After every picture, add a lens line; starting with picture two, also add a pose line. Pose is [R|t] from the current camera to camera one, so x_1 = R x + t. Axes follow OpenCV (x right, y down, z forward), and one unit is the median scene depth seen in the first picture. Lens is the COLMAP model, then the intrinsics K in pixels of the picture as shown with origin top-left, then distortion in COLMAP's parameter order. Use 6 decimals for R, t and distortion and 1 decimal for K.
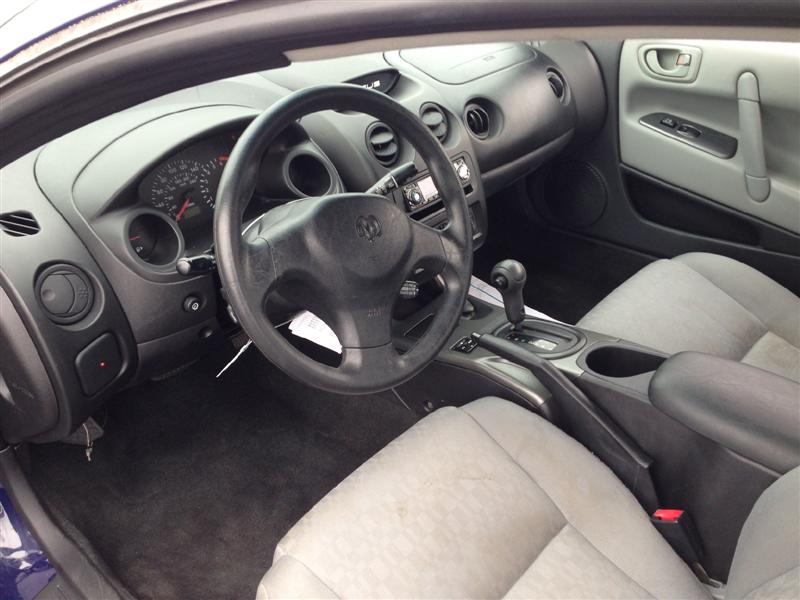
lens RADIAL K [[716.6, 0, 400.0], [0, 716.6, 300.0], [0, 0, 1]] dist [0.107503, -0.191615]
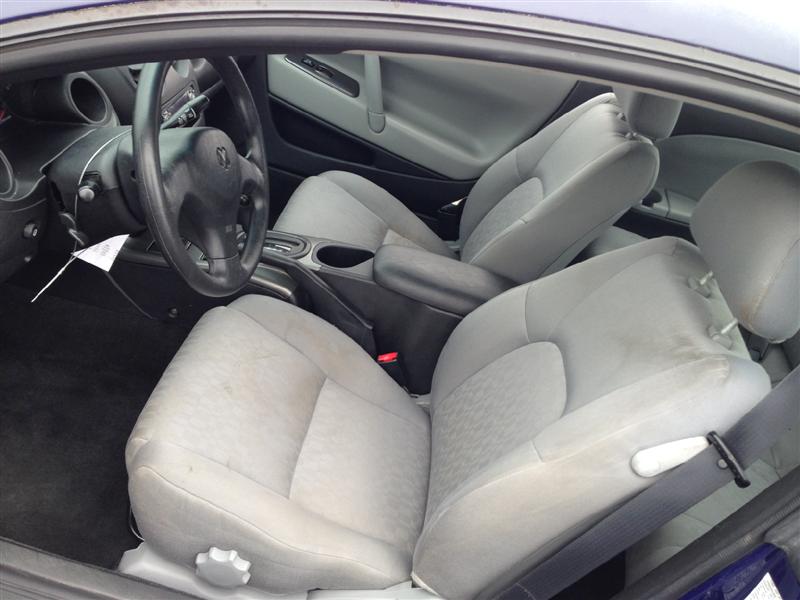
lens RADIAL K [[716.6, 0, 400.0], [0, 716.6, 300.0], [0, 0, 1]] dist [0.107503, -0.191615]
pose [[0.774371, -0.118128, 0.621607, -0.465413], [0.039189, 0.989486, 0.139218, -0.016941], [-0.631517, -0.083446, 0.770859, -0.109615]]
